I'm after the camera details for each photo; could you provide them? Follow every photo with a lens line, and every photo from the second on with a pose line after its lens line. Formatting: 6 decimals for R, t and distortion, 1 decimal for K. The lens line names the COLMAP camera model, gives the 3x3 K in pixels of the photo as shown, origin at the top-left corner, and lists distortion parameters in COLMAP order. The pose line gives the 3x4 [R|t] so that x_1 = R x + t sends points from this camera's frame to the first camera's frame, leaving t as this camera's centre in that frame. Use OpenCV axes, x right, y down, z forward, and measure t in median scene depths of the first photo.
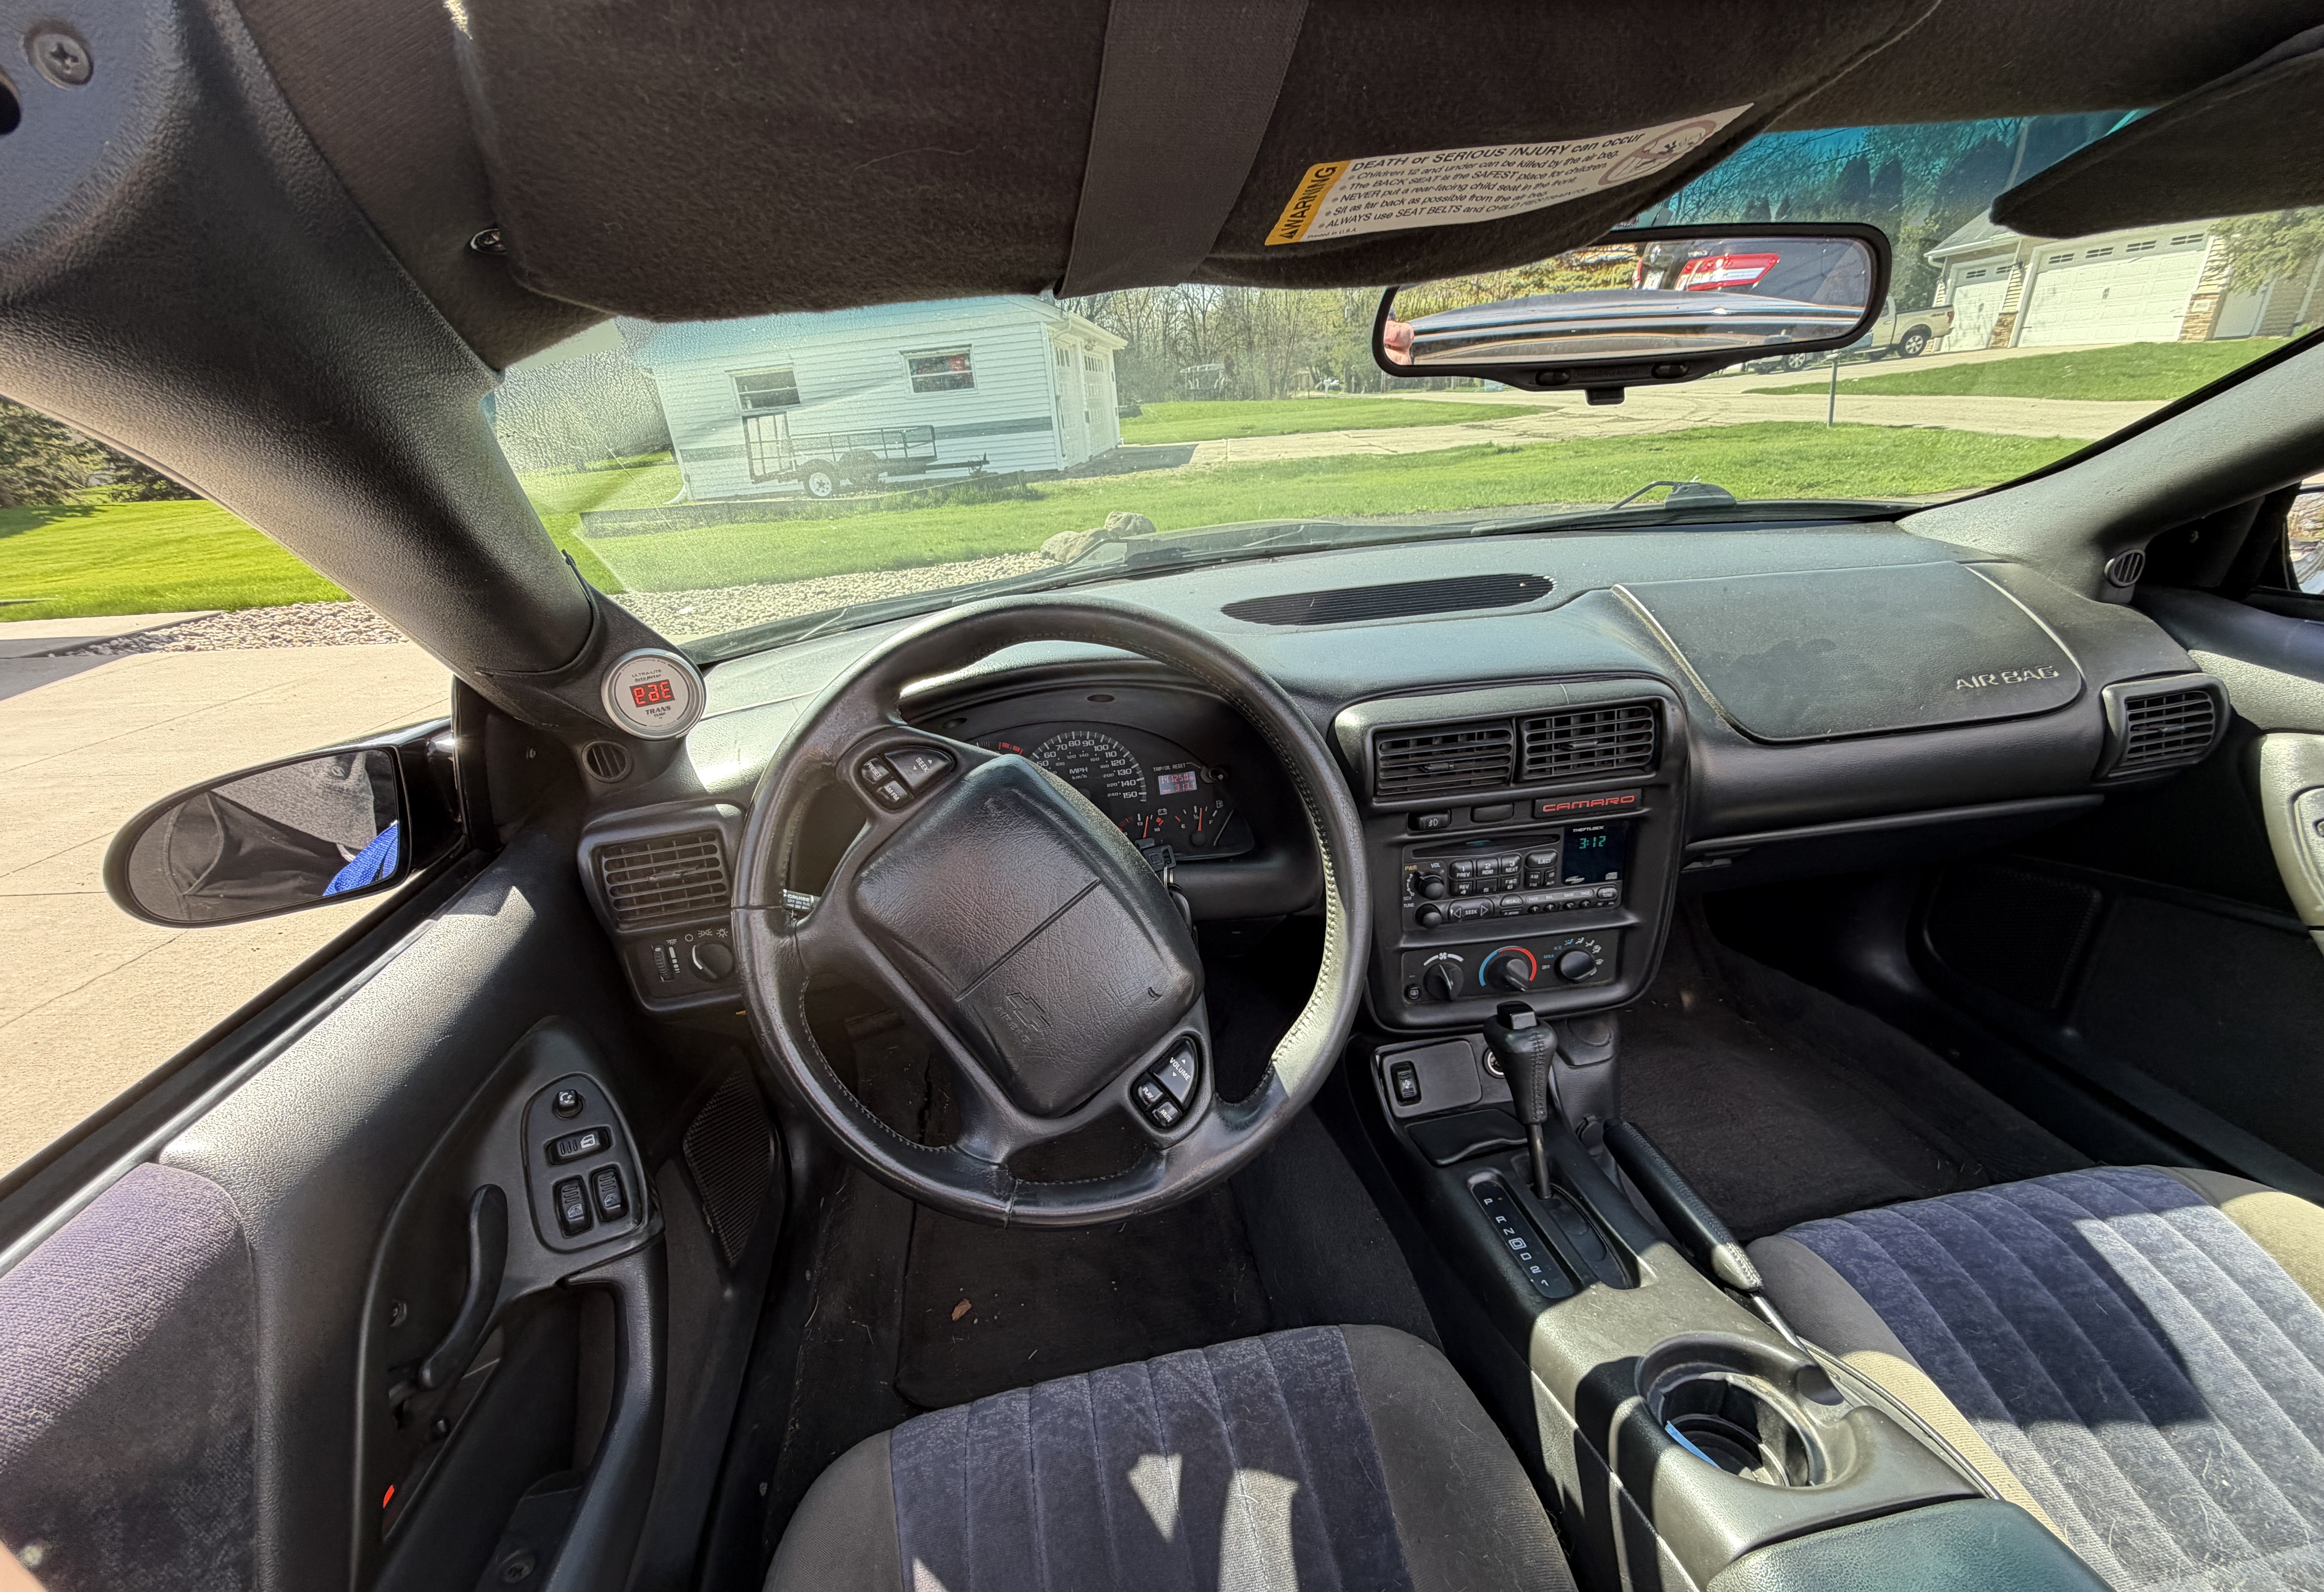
lens RADIAL K [[925.1, 0, 1166.0], [0, 925.1, 888.2], [0, 0, 1]] dist [0.006711, -0.000102]
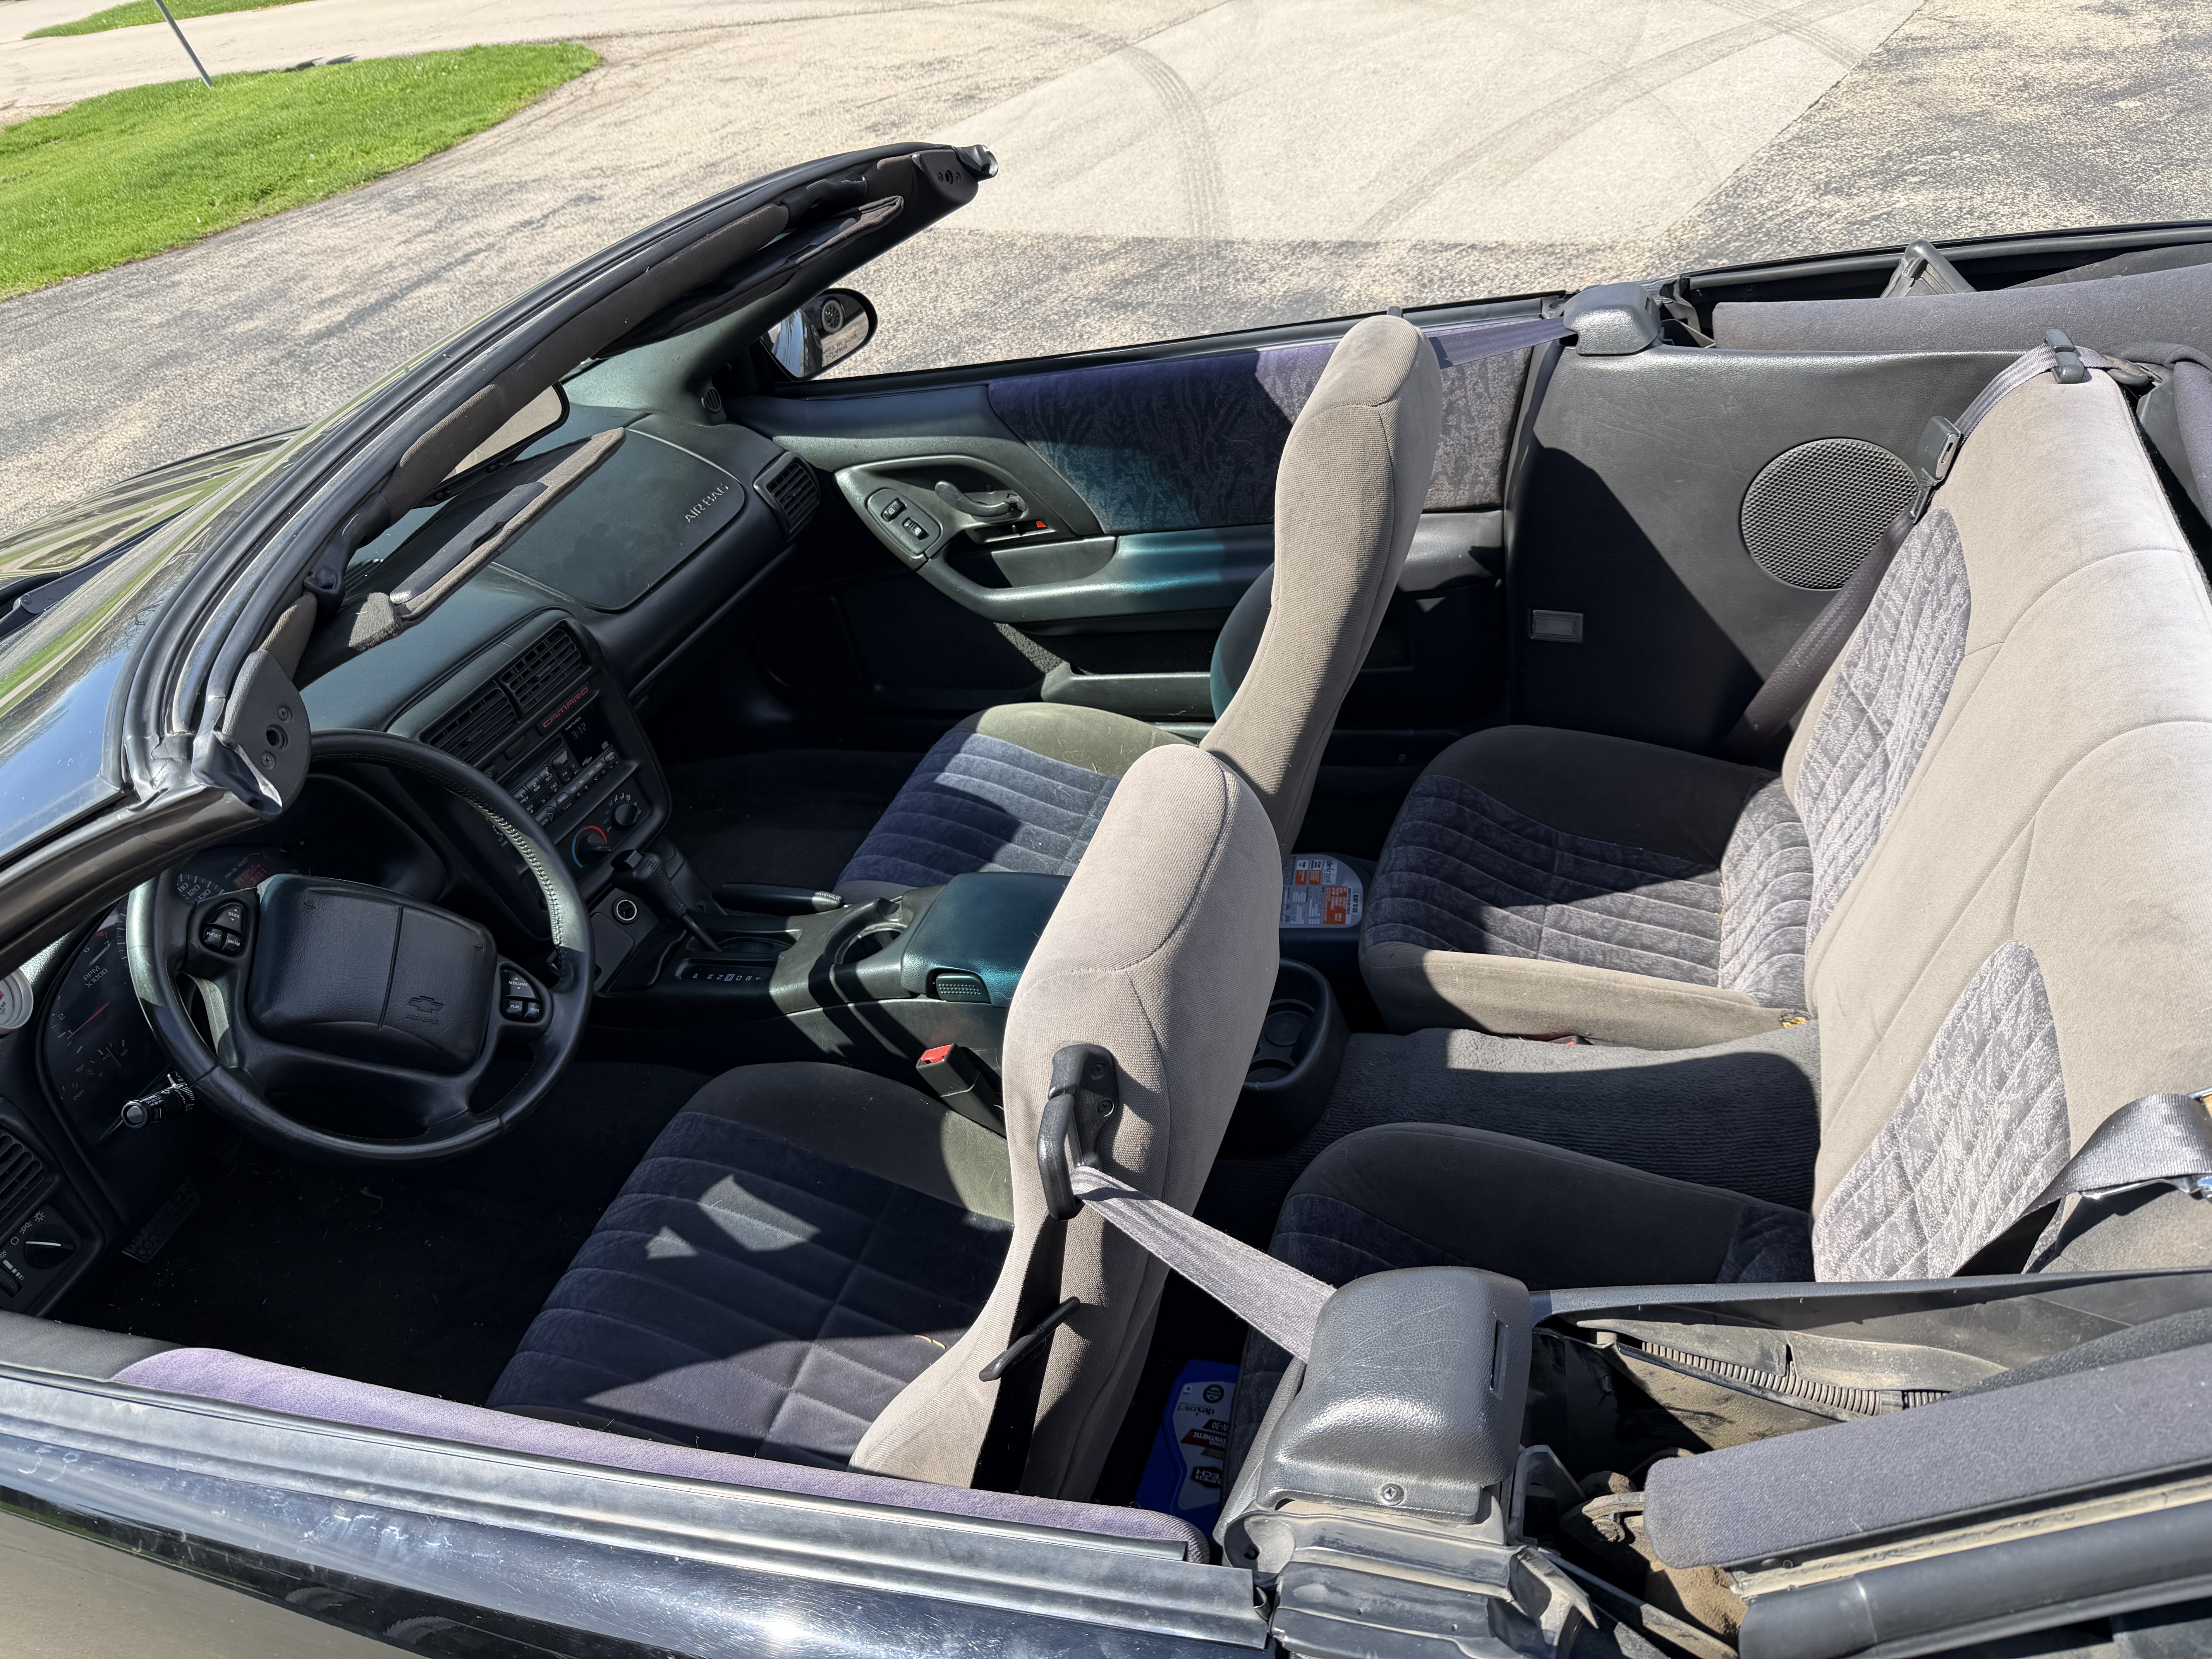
lens RADIAL K [[1588.5, 0, 1104.8], [0, 1588.5, 899.5], [0, 0, 1]] dist [-0.000205, -0.002388]
pose [[0.484061, -0.552110, 0.678866, -0.848727], [0.532834, 0.801377, 0.271812, -0.073197], [-0.694098, 0.230150, 0.682099, -1.013173]]
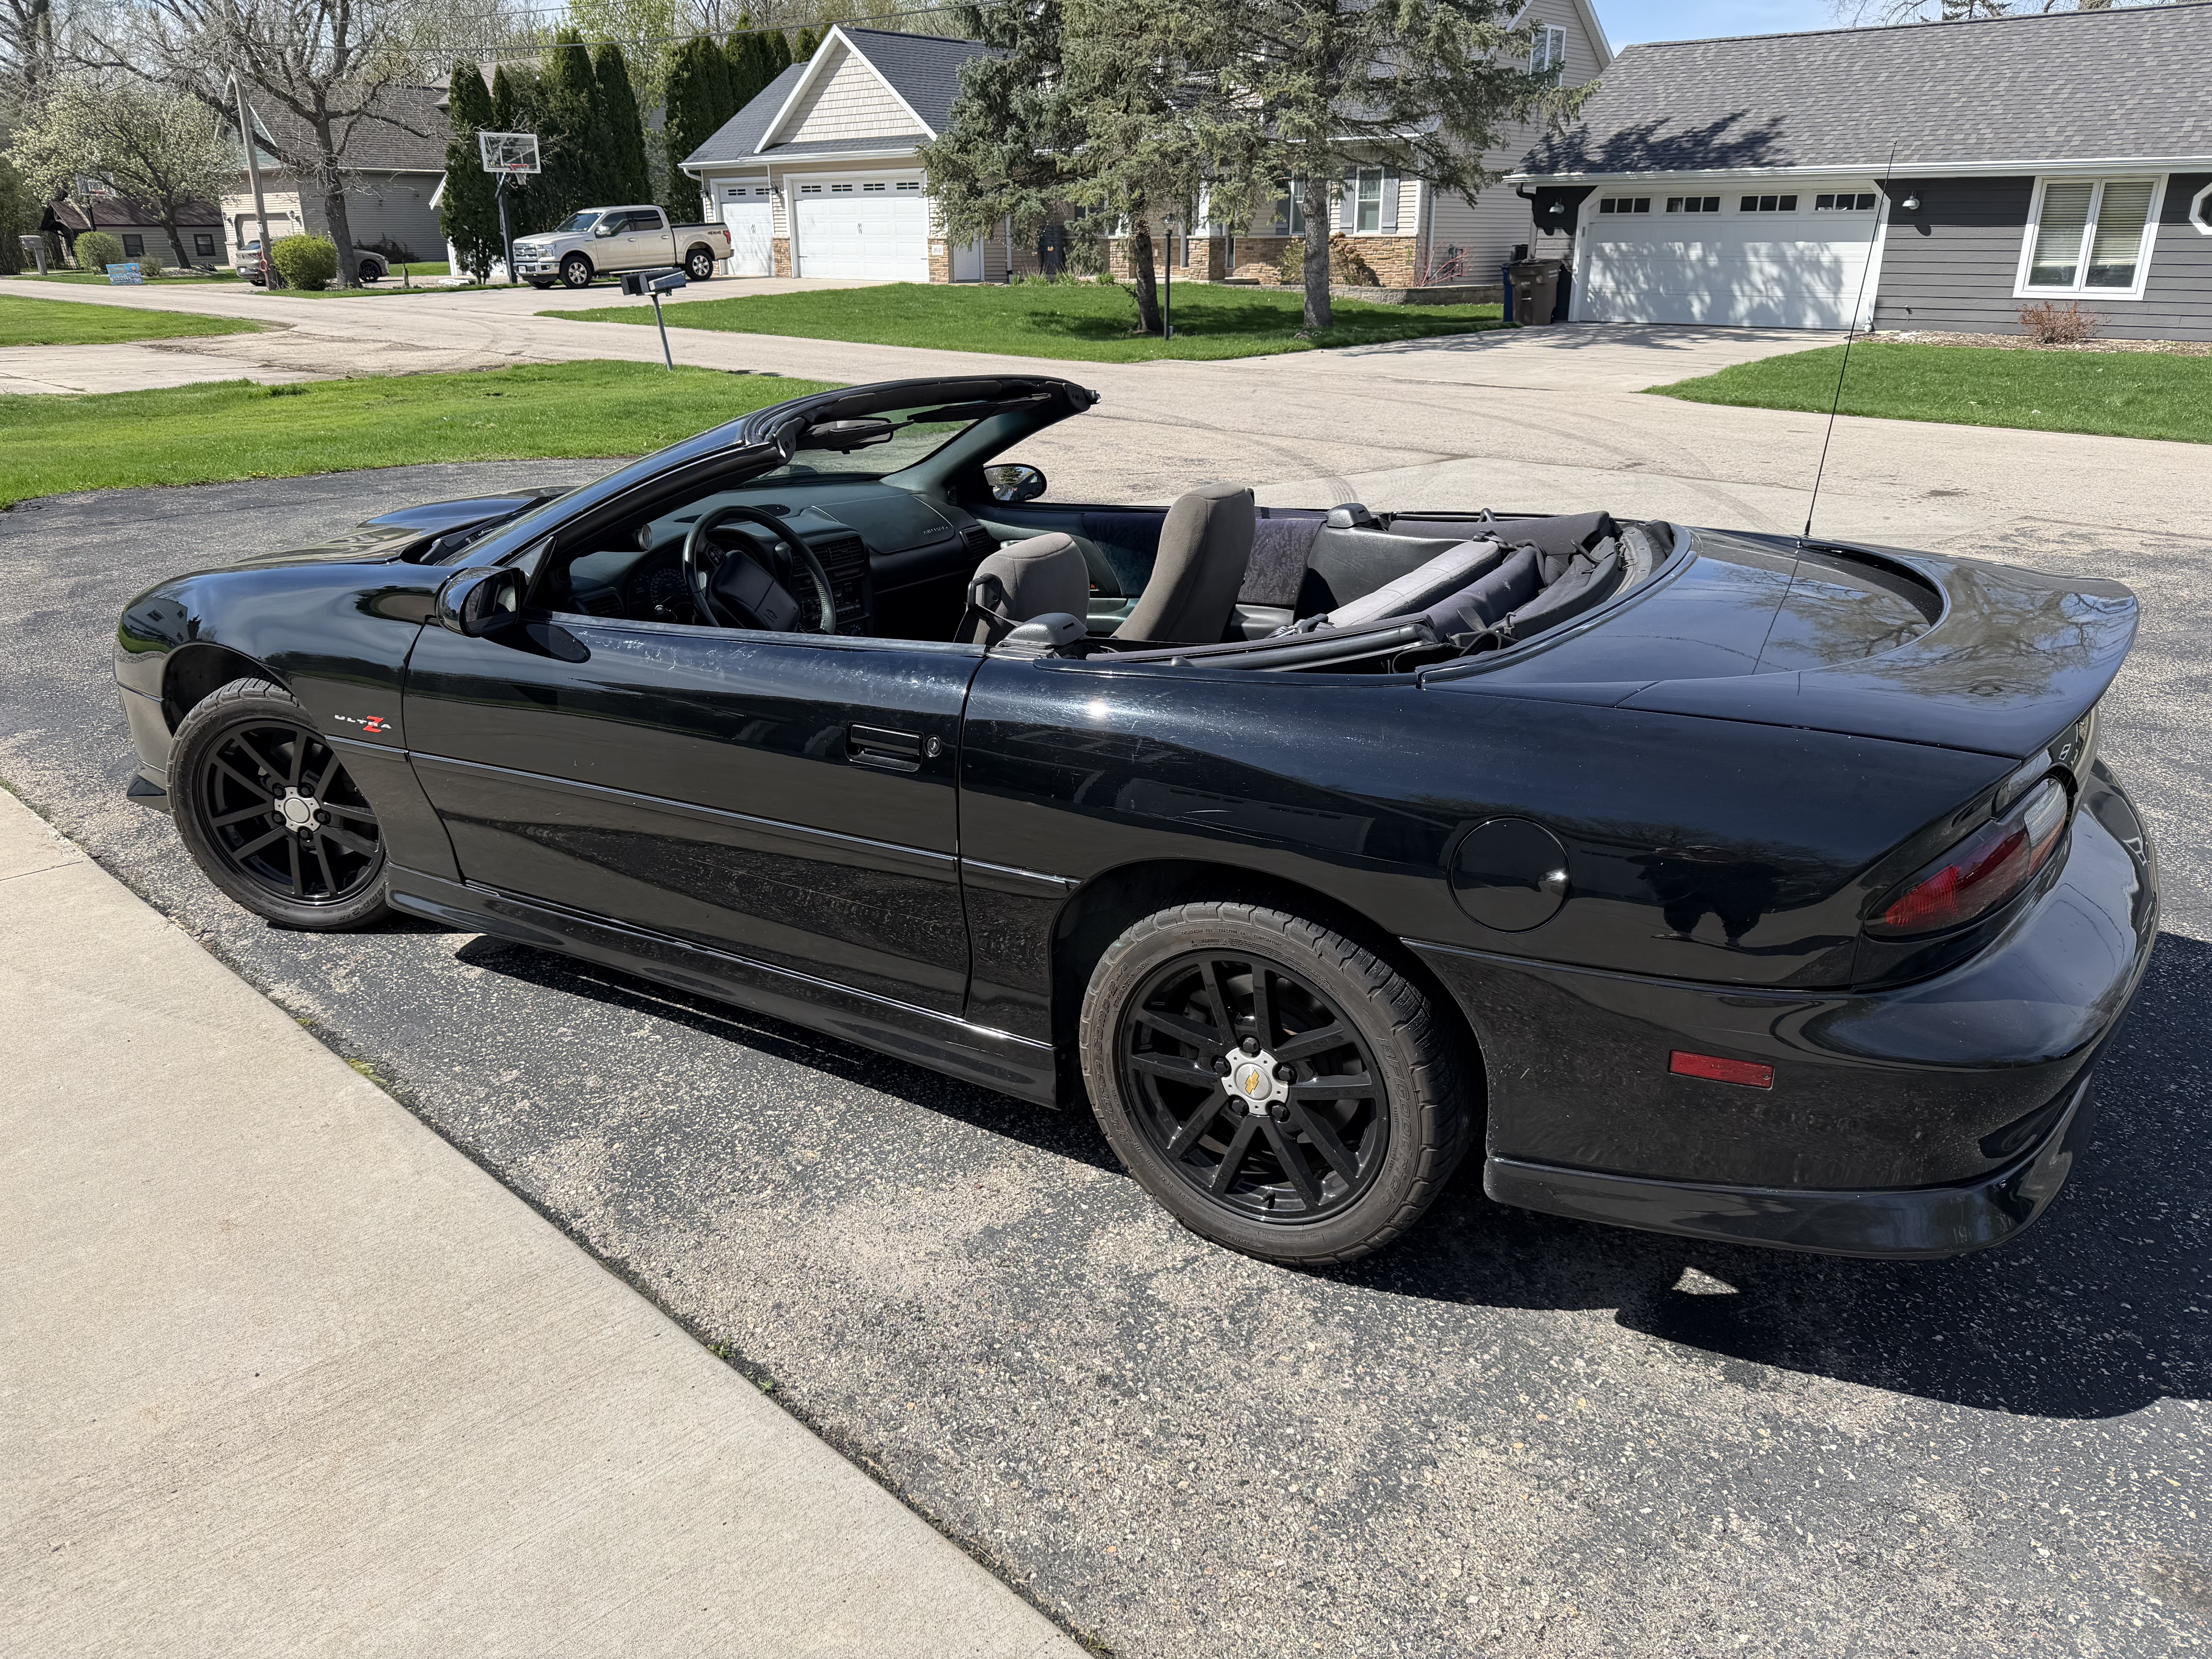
lens RADIAL K [[1588.5, 0, 1104.8], [0, 1588.5, 899.5], [0, 0, 1]] dist [-0.000205, -0.002388]
pose [[0.656402, -0.223623, 0.720506, -2.757200], [0.308324, 0.951174, 0.014323, 1.026759], [-0.688529, 0.212748, 0.693300, -2.735427]]
